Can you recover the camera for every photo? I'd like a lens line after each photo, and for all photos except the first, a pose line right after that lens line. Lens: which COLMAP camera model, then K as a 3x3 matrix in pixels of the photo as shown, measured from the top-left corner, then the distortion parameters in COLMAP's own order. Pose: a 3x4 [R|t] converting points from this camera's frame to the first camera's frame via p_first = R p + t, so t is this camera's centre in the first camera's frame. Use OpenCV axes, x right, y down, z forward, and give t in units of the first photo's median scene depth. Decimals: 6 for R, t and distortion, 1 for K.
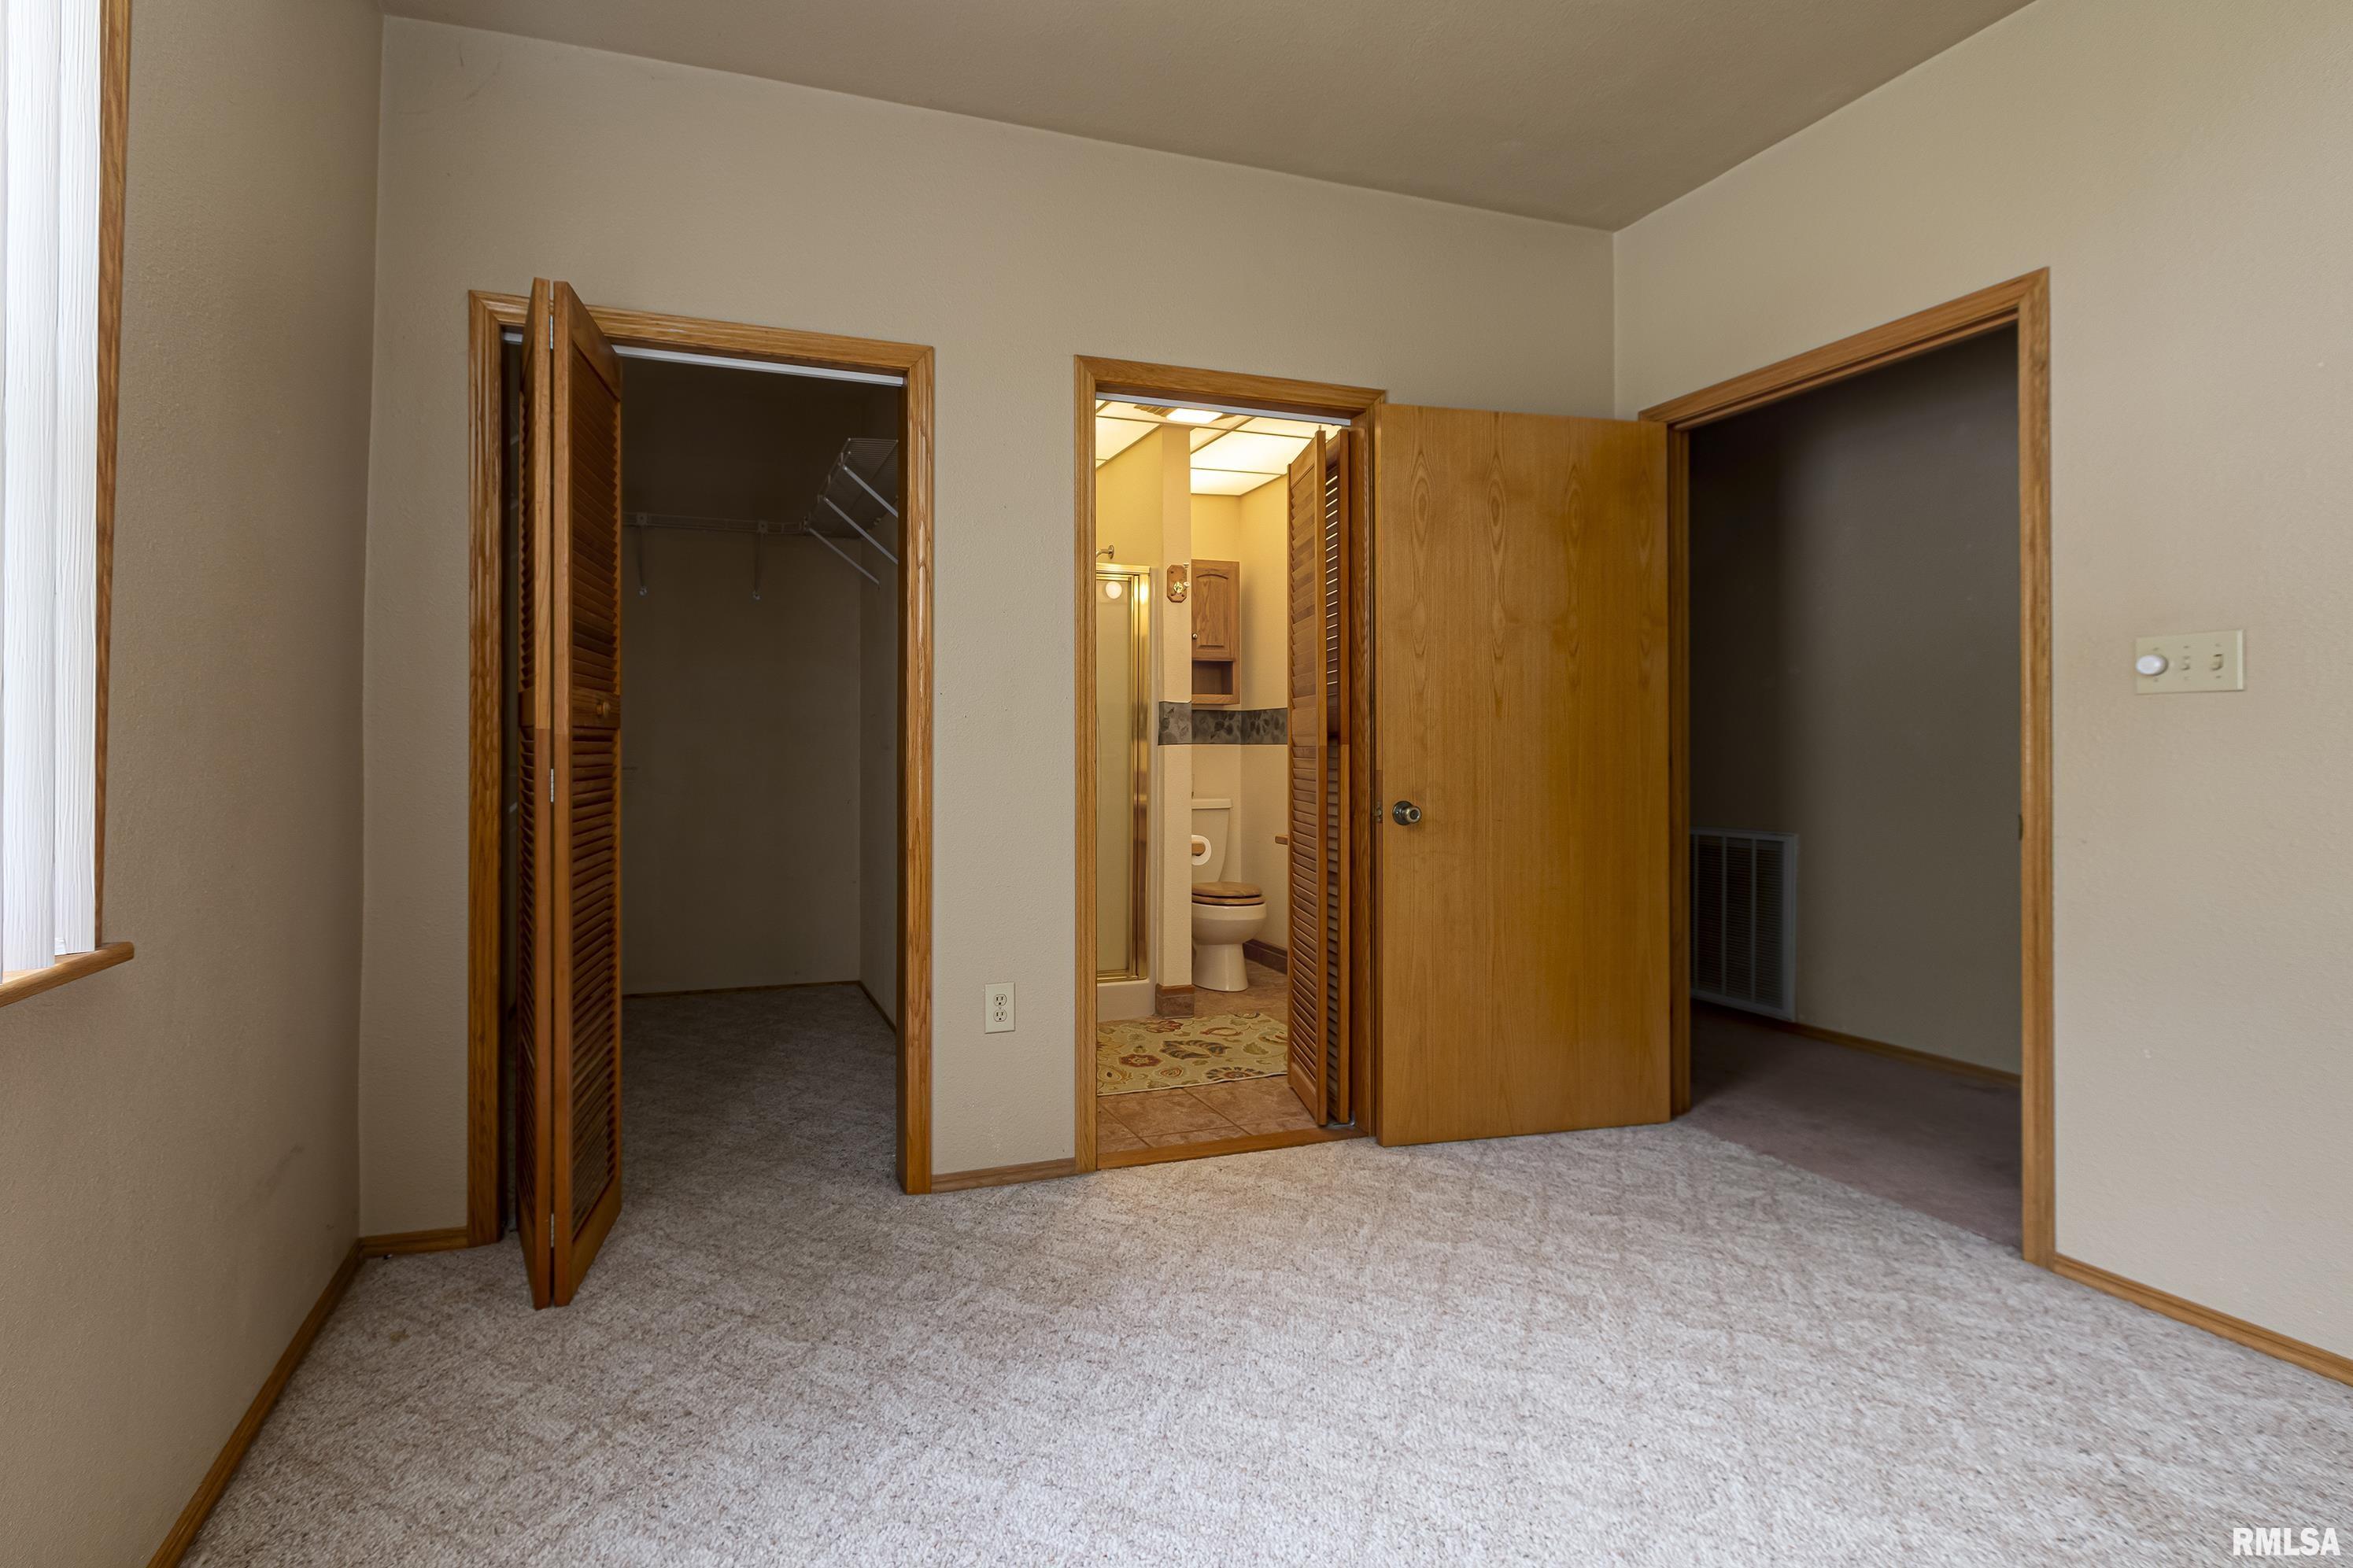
lens RADIAL K [[1123.8, 0, 1174.1], [0, 1123.8, 733.1], [0, 0, 1]] dist [-0.000047, -0.000100]
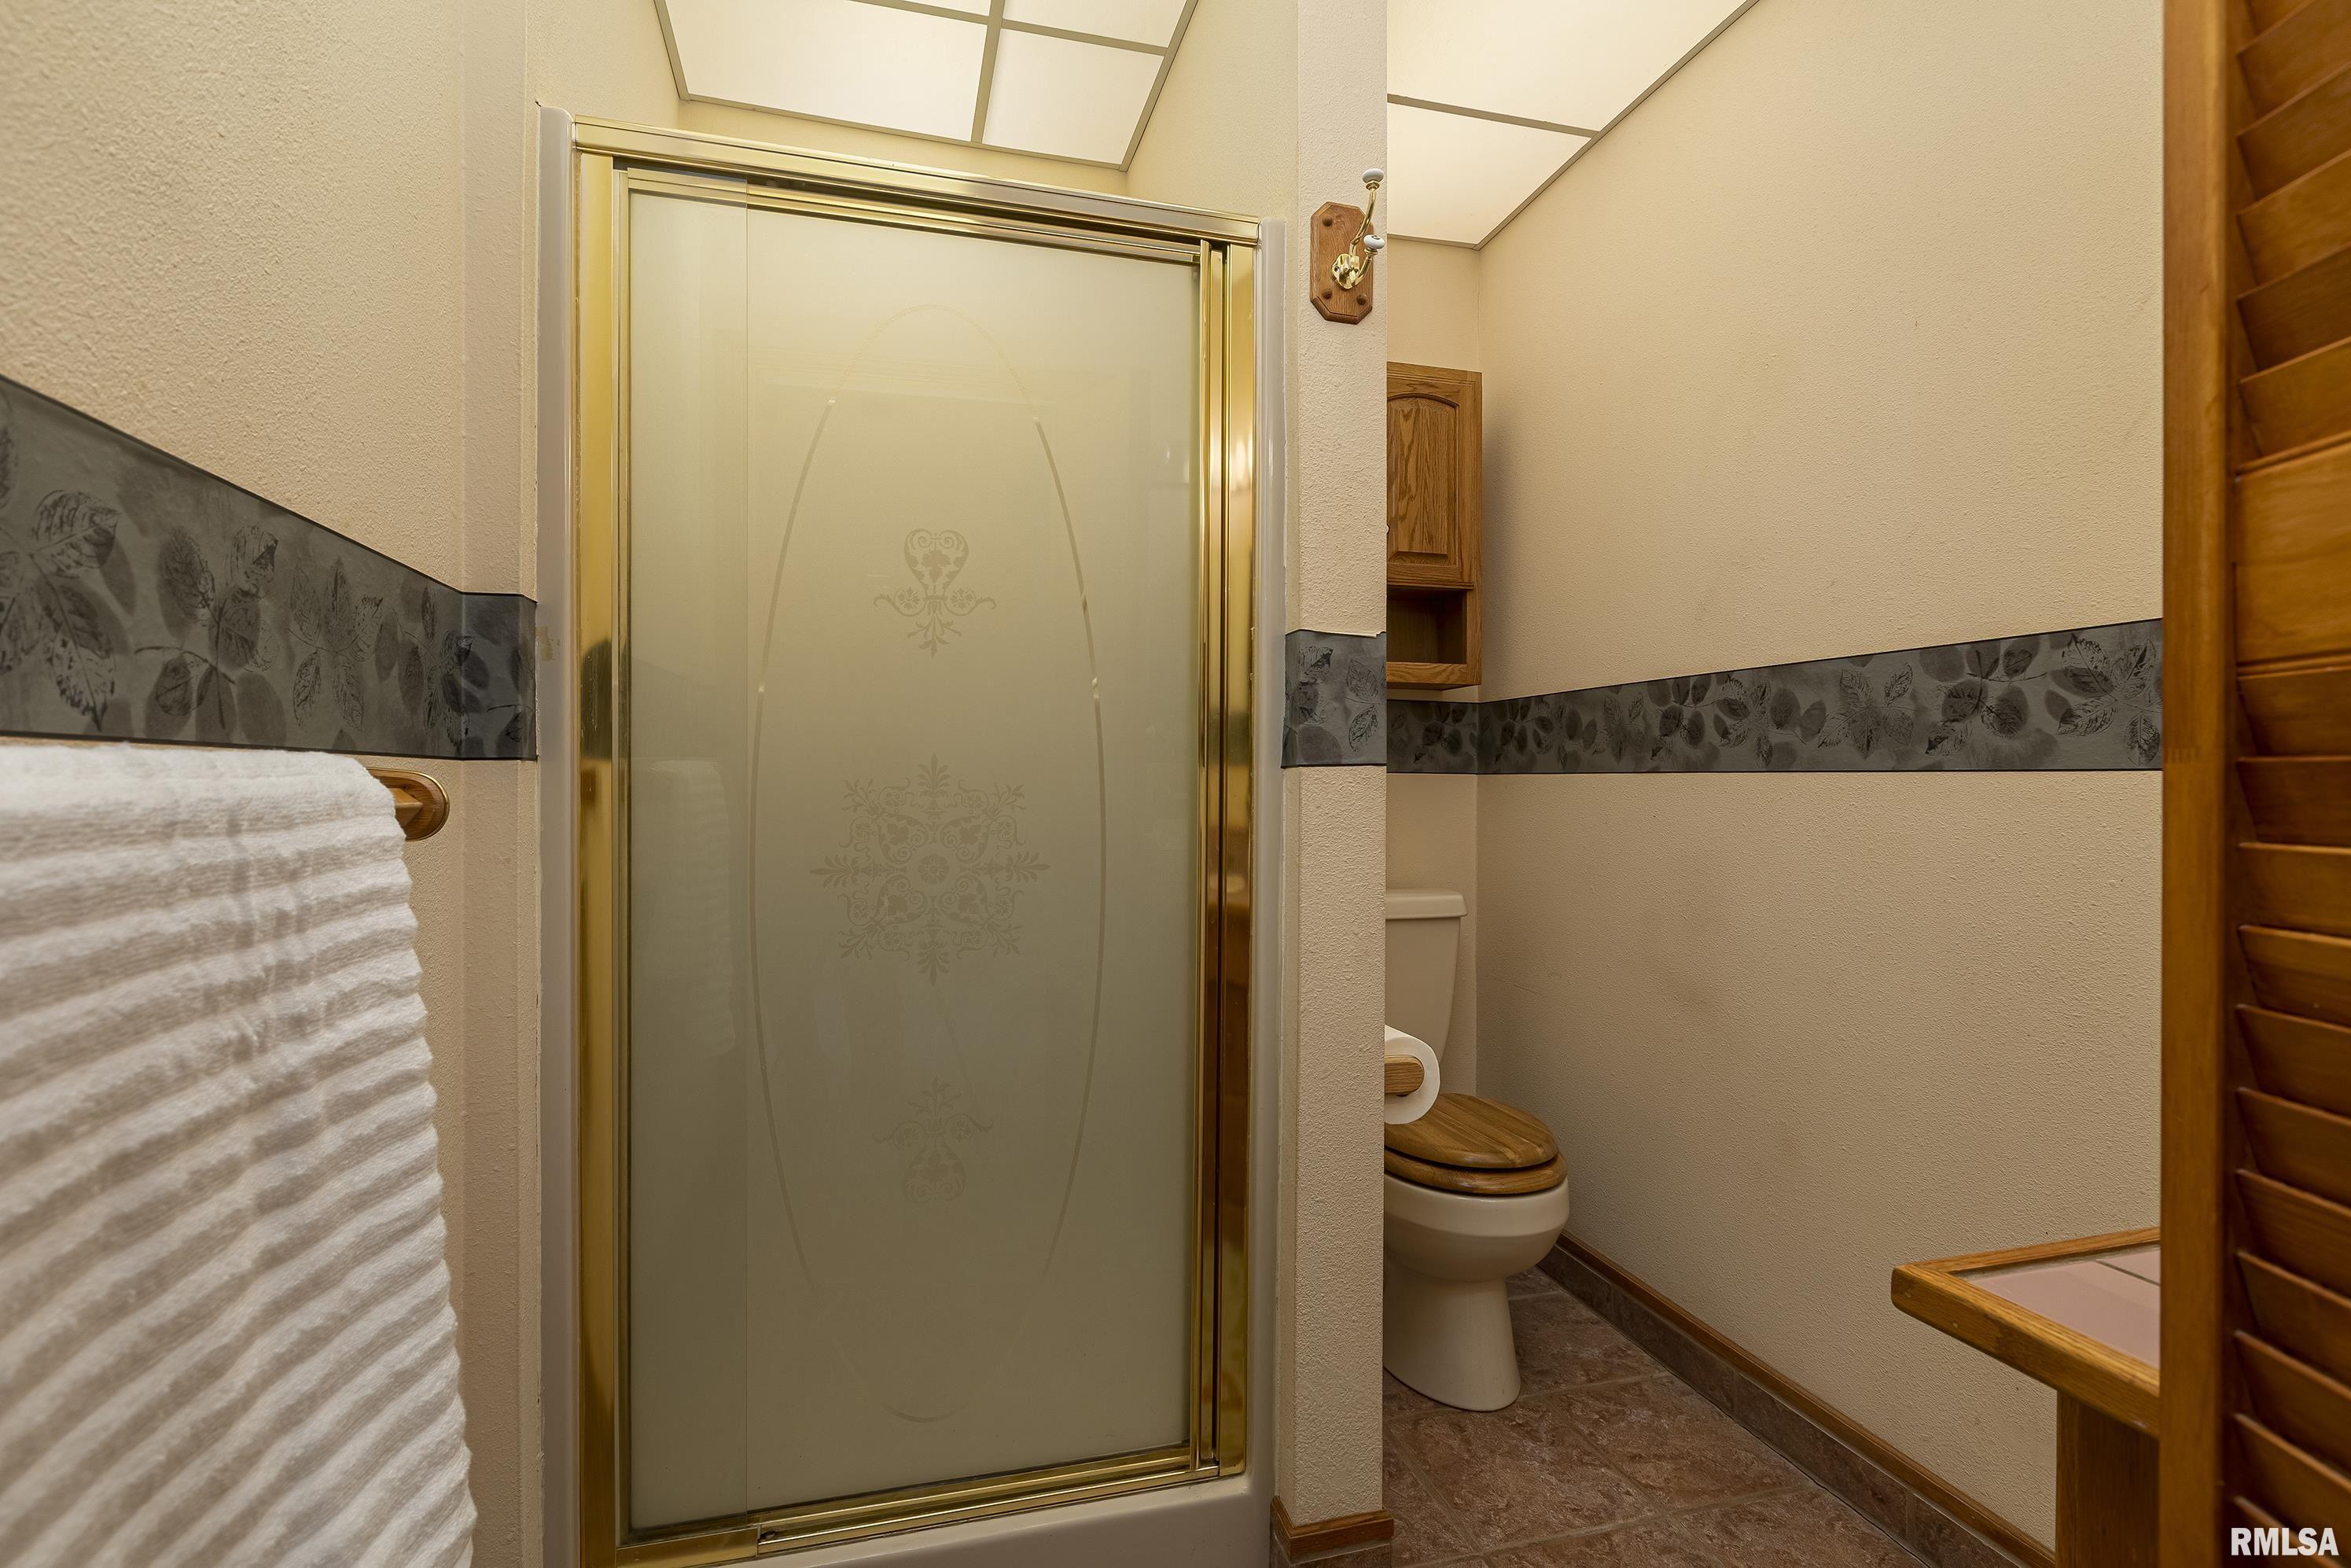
lens RADIAL K [[1086.4, 0, 1173.6], [0, 1086.4, 773.5], [0, 0, 1]] dist [-0.000269, -0.000274]
pose [[0.988516, 0.004045, -0.151060, 0.002028], [-0.003768, 0.999991, 0.002119, 0.010931], [0.151067, -0.001526, 0.988522, 0.625600]]
